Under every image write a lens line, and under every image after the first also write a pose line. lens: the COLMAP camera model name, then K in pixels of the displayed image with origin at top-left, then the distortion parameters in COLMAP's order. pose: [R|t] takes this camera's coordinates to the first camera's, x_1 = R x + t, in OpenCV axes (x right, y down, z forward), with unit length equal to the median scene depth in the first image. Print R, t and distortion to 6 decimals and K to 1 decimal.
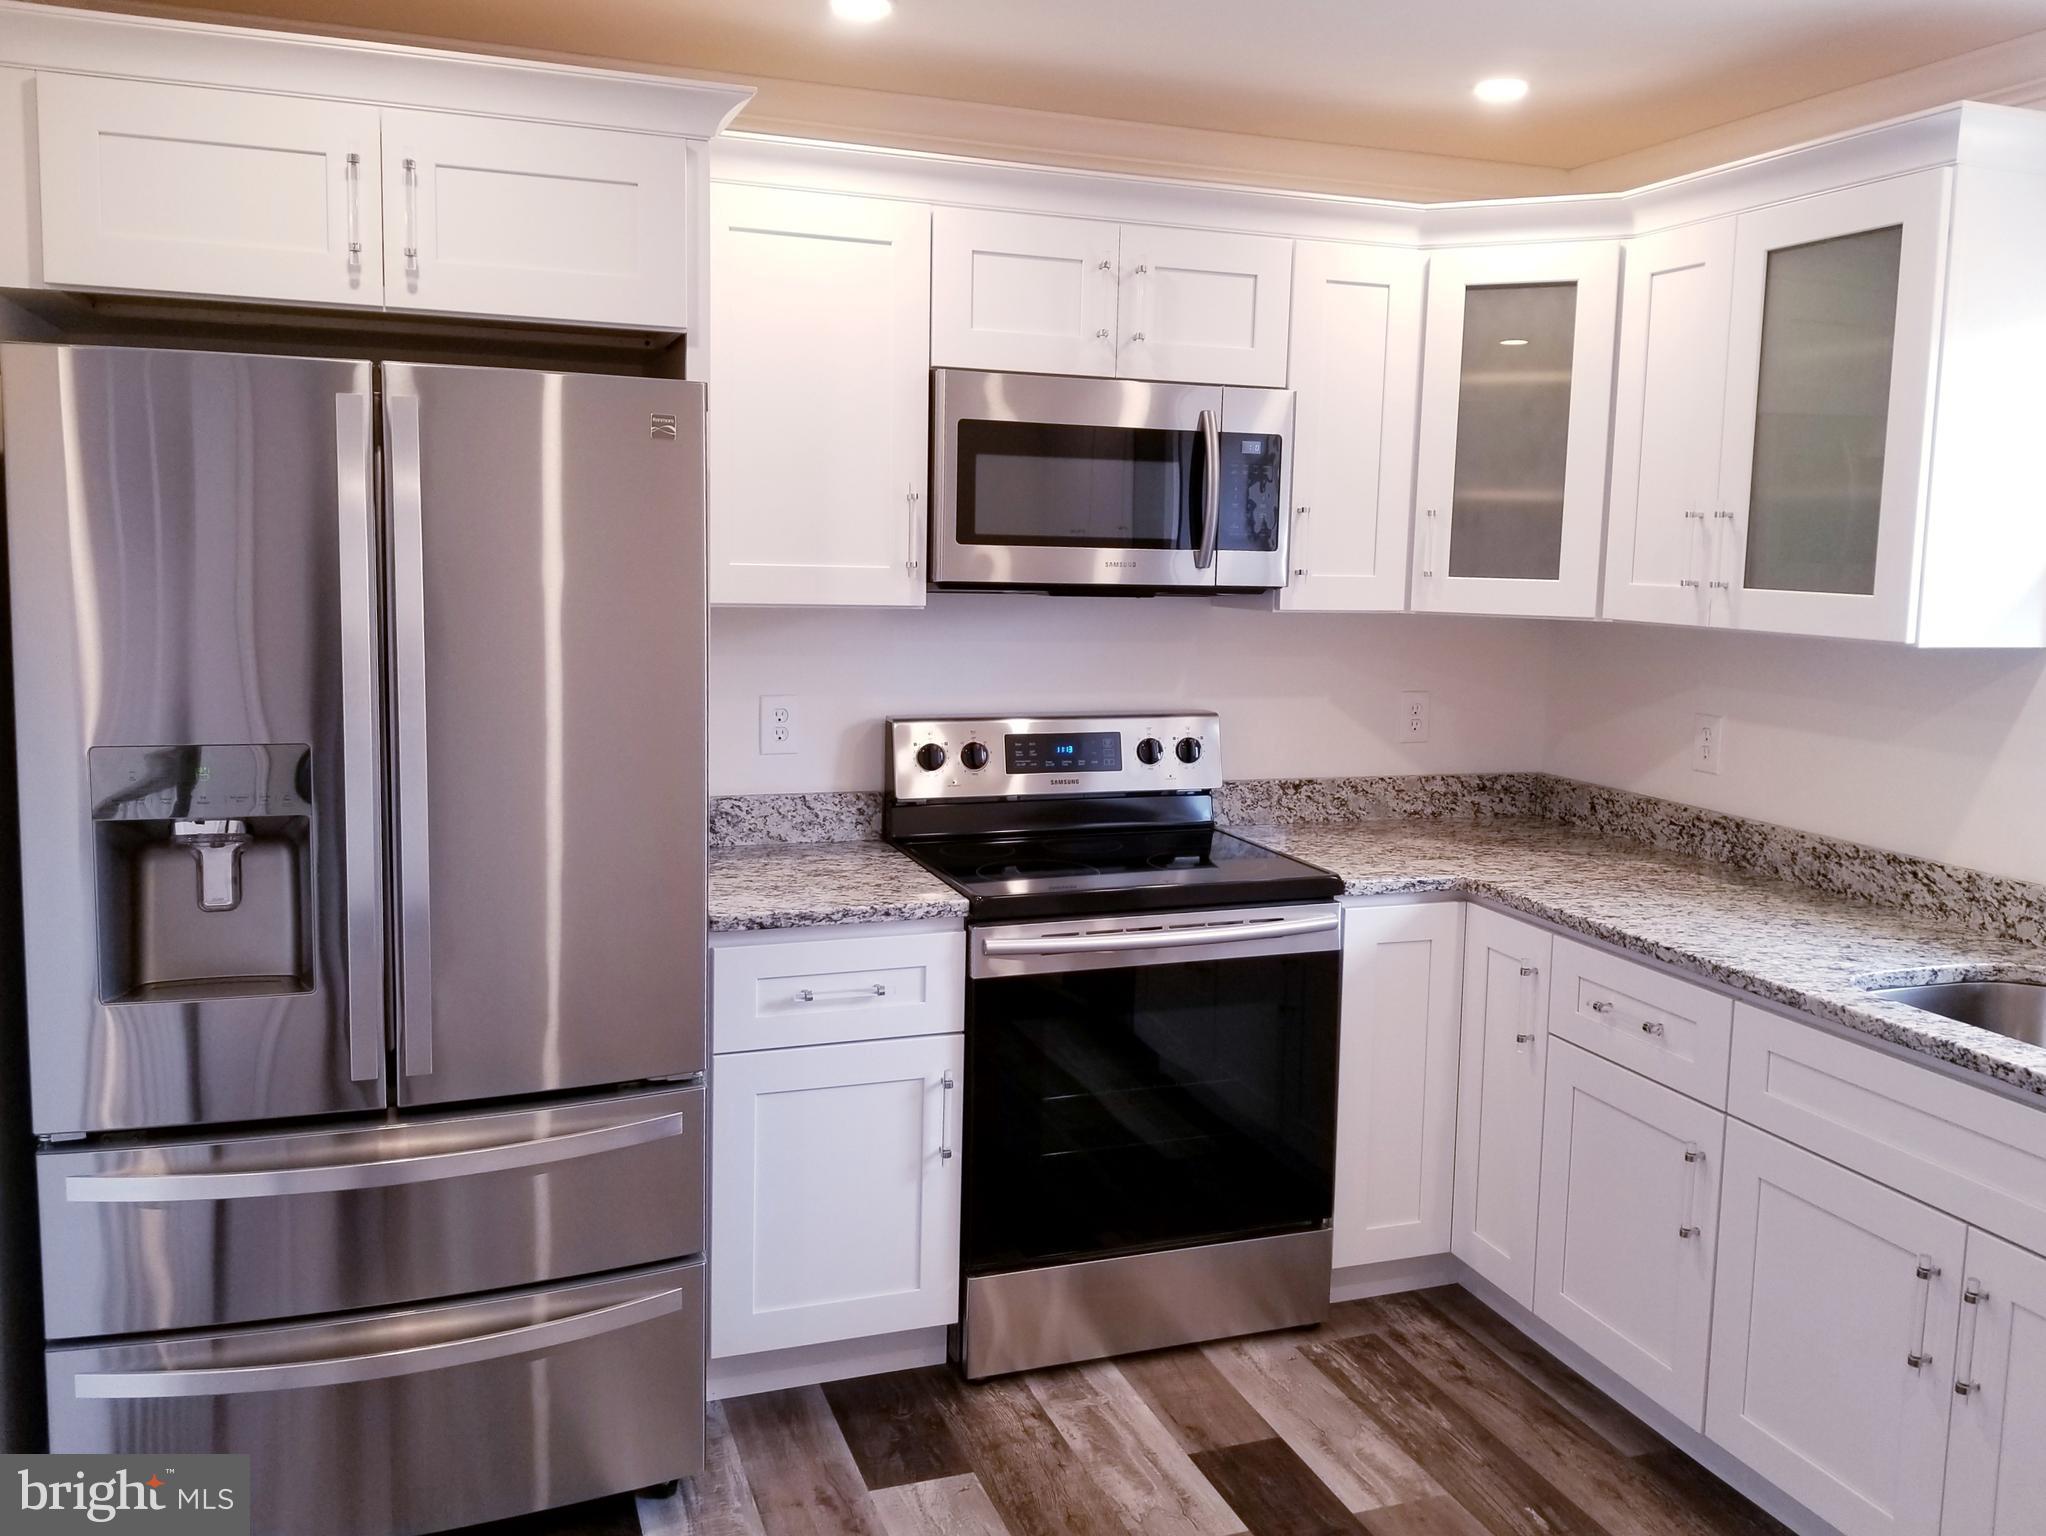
lens RADIAL K [[1685.7, 0, 1052.0], [0, 1685.7, 742.0], [0, 0, 1]] dist [0.046562, -0.022902]
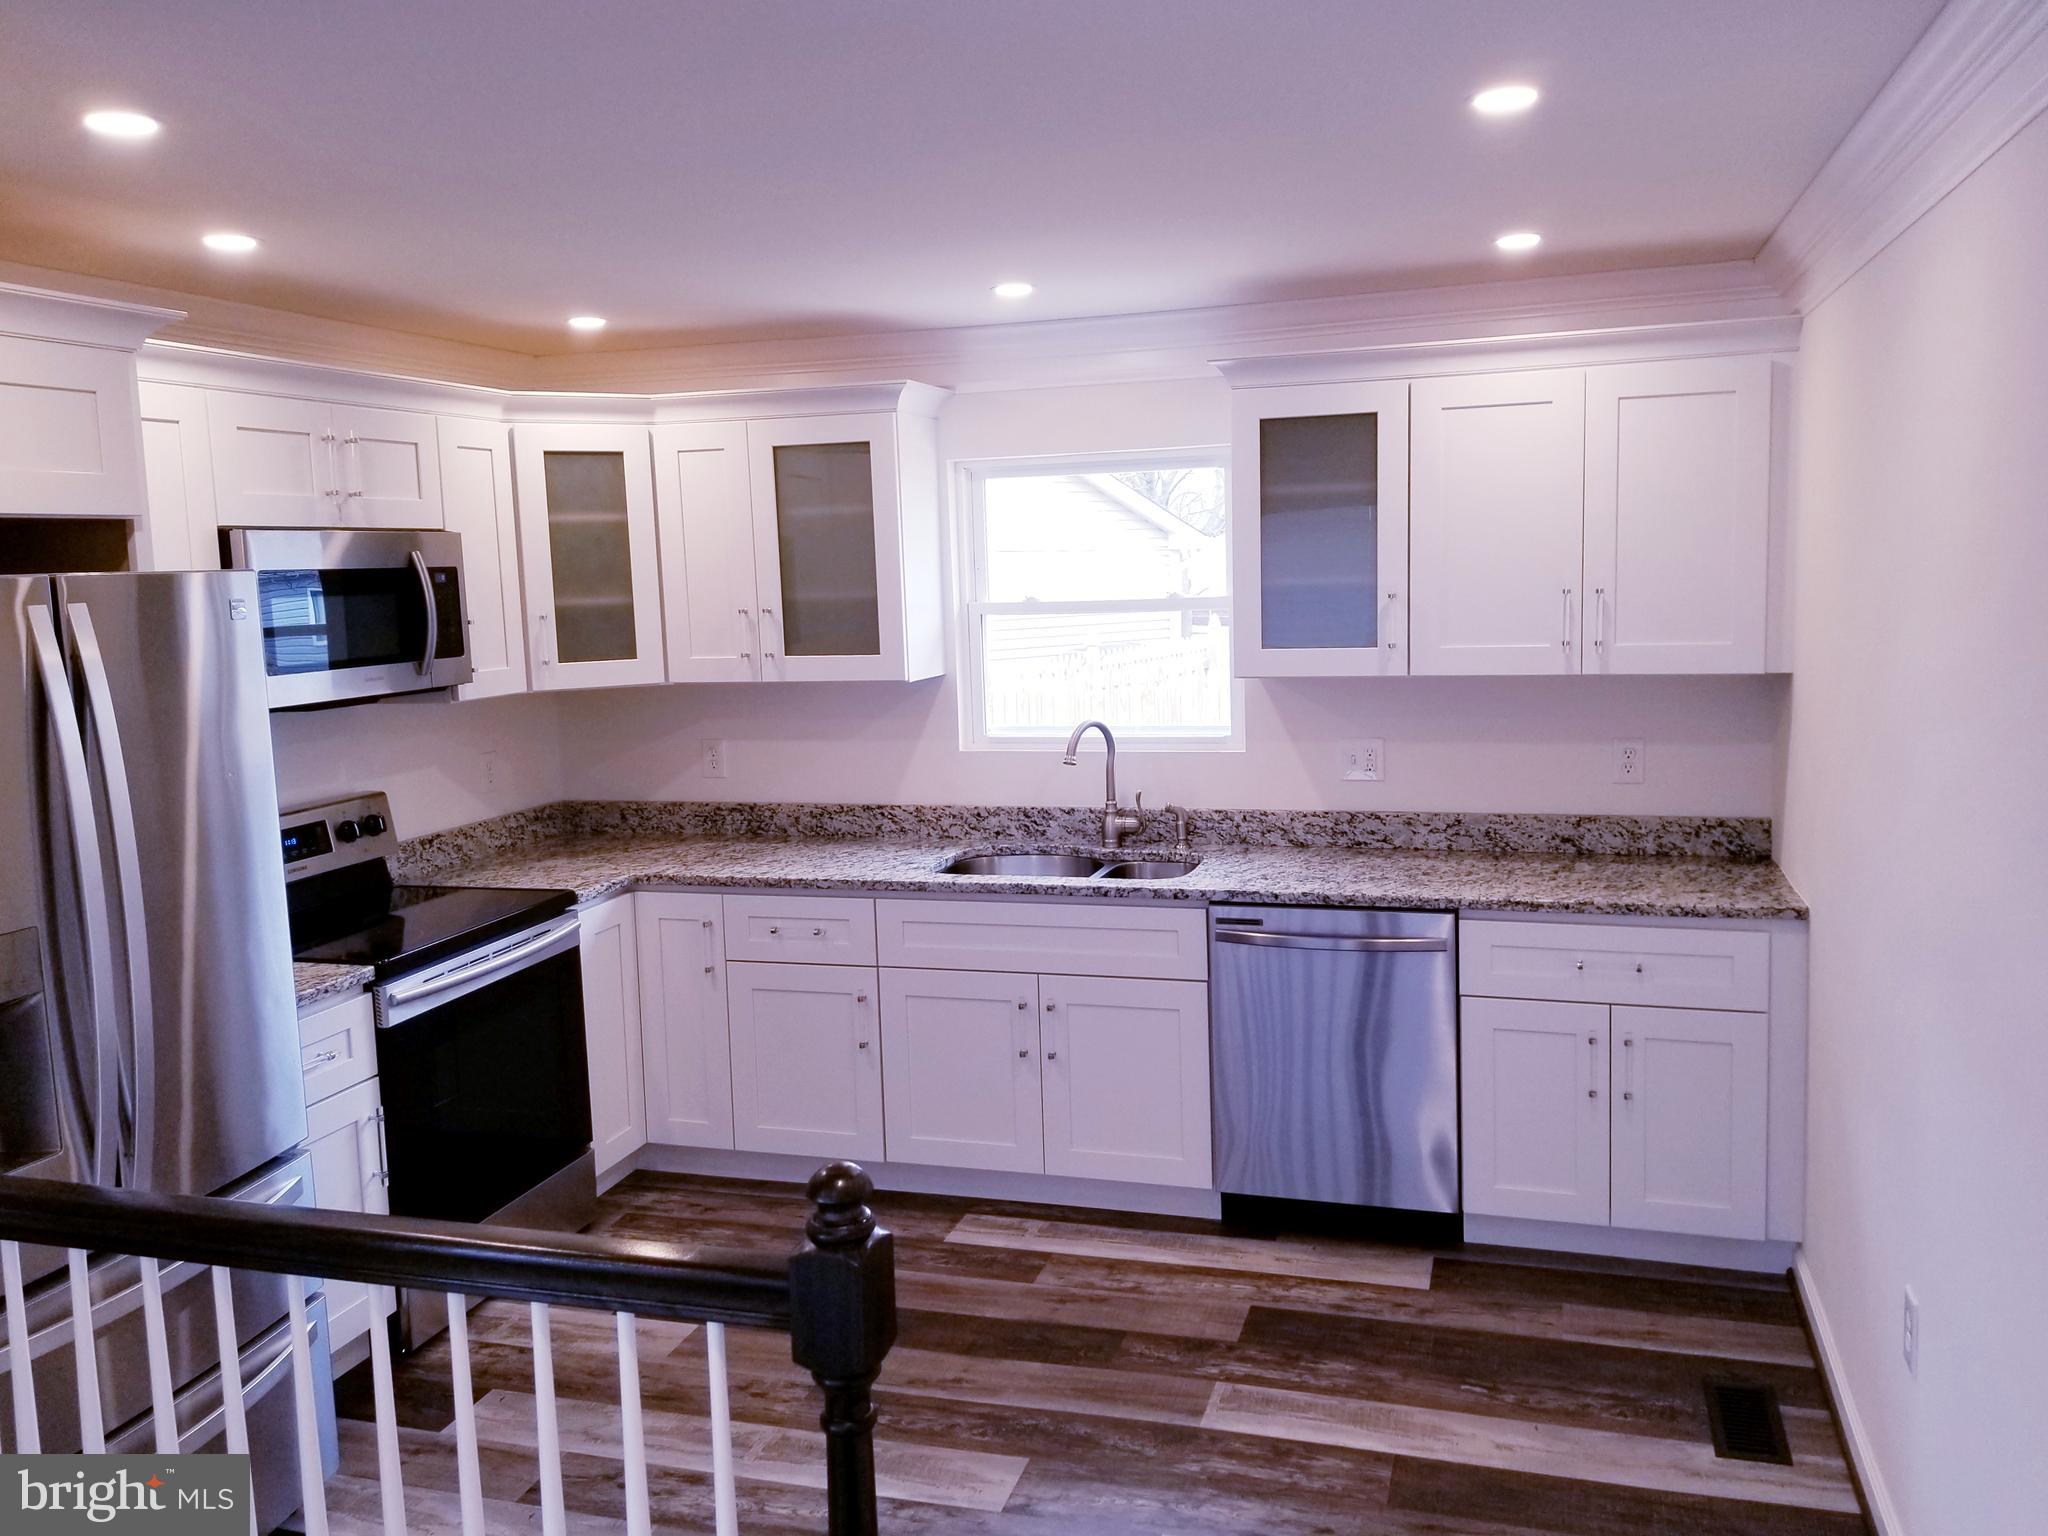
lens RADIAL K [[1596.3, 0, 1032.0], [0, 1596.3, 767.9], [0, 0, 1]] dist [0.044925, -0.068186]
pose [[0.601775, -0.146464, 0.785121, -0.593548], [0.144460, 0.986788, 0.073360, -0.057879], [-0.785492, 0.069272, 0.614982, -0.088401]]
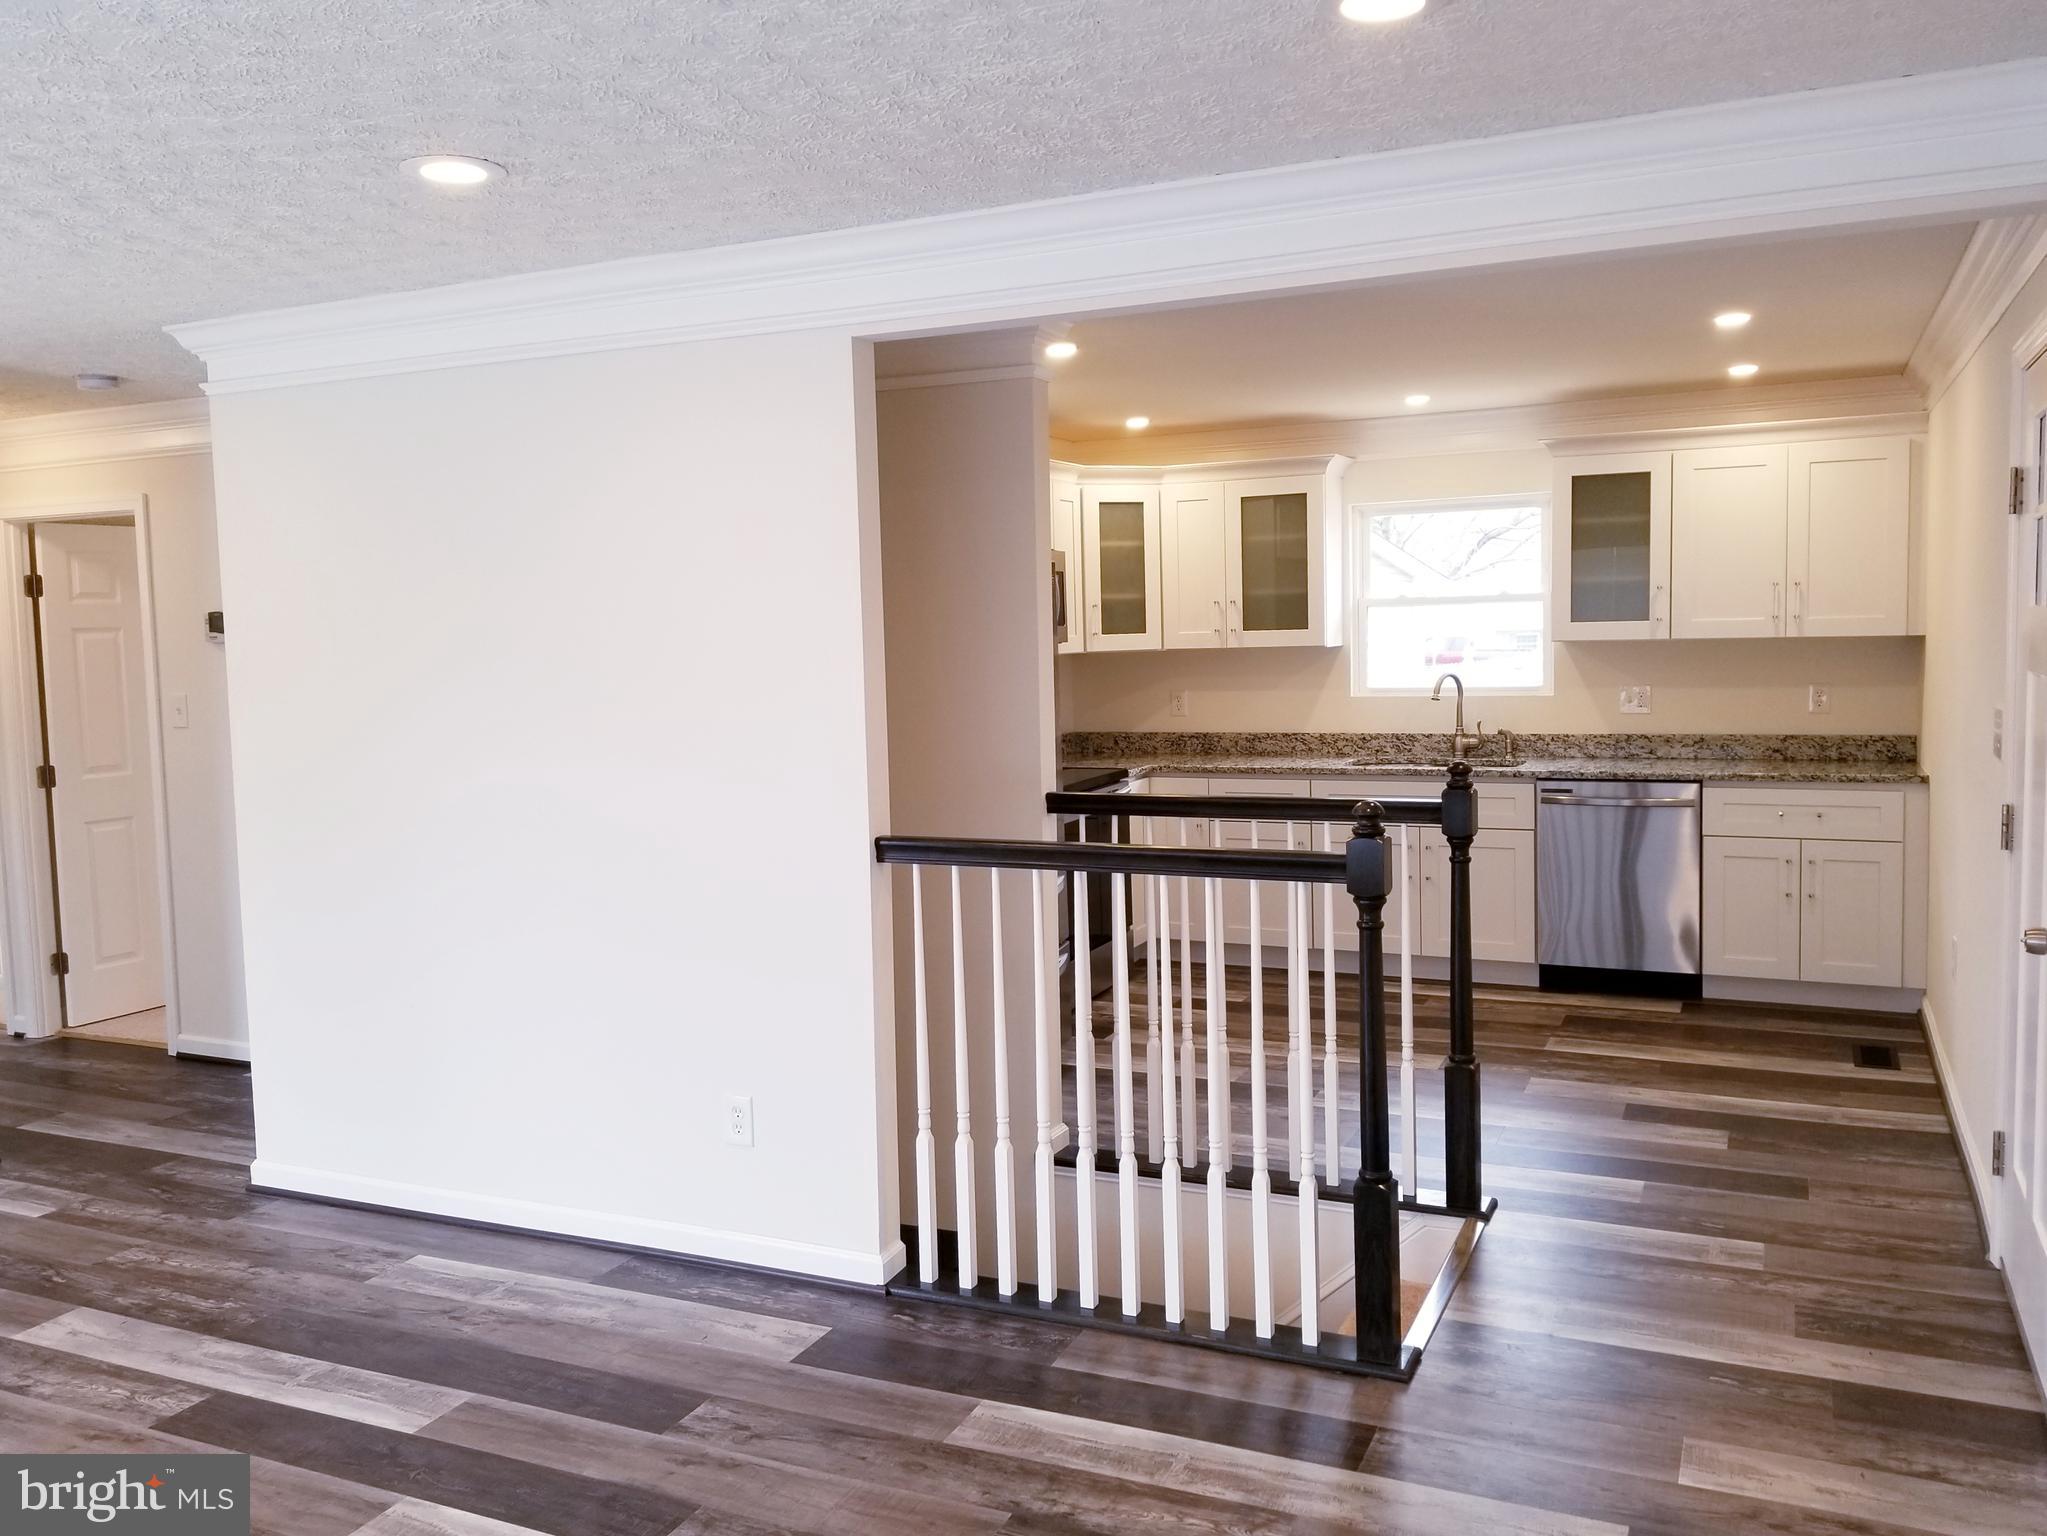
lens RADIAL K [[1595.5, 0, 1011.9], [0, 1595.5, 769.7], [0, 0, 1]] dist [0.044925, -0.068186]
pose [[0.709183, -0.110384, 0.696329, -1.355258], [0.131508, 0.991044, 0.023168, 0.010504], [-0.692650, 0.075142, 0.717349, -0.385598]]
